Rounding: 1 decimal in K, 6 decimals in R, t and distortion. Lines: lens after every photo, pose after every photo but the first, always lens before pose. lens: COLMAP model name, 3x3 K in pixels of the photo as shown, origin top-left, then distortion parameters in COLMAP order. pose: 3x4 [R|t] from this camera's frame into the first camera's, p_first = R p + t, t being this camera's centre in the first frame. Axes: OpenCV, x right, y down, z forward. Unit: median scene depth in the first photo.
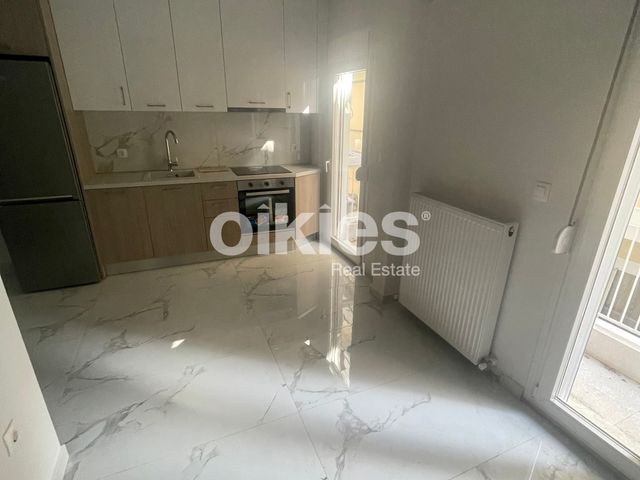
lens RADIAL K [[343.5, 0, 320.8], [0, 343.5, 237.5], [0, 0, 1]] dist [-0.005977, 0.002545]
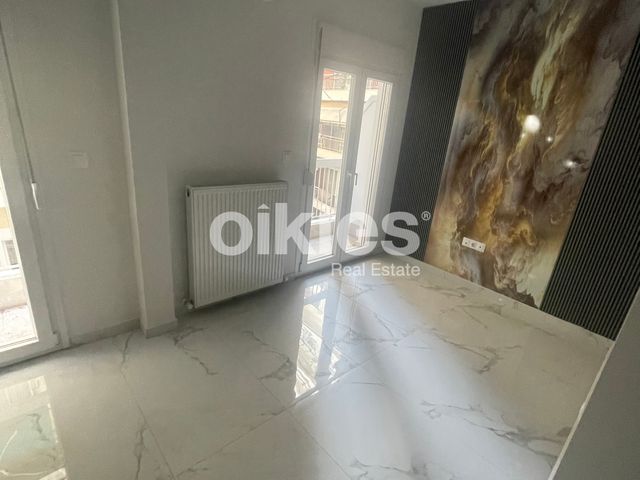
lens RADIAL K [[343.5, 0, 321.1], [0, 343.5, 240.5], [0, 0, 1]] dist [-0.005977, 0.002545]
pose [[-0.326224, -0.365828, 0.871635, -0.609163], [0.234345, 0.861998, 0.449491, -0.297876], [-0.915784, 0.350898, -0.195474, 0.799508]]
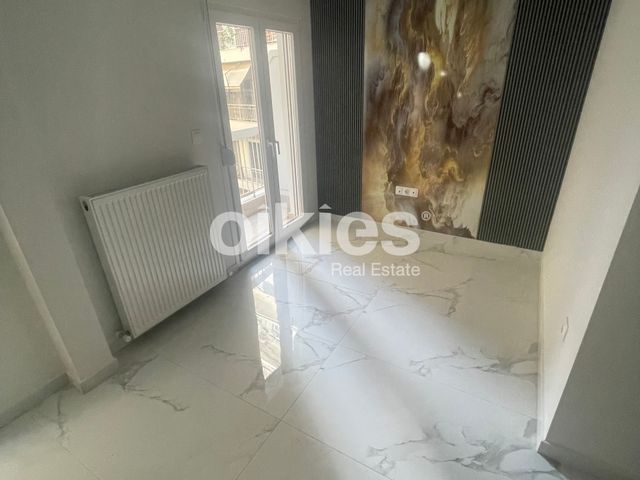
lens RADIAL K [[343.5, 0, 320.7], [0, 343.5, 240.4], [0, 0, 1]] dist [-0.005977, 0.002545]
pose [[-0.596345, -0.337873, 0.728158, -0.498567], [0.301526, 0.746394, 0.593278, -0.300655], [-0.743946, 0.573356, -0.343231, 0.819673]]
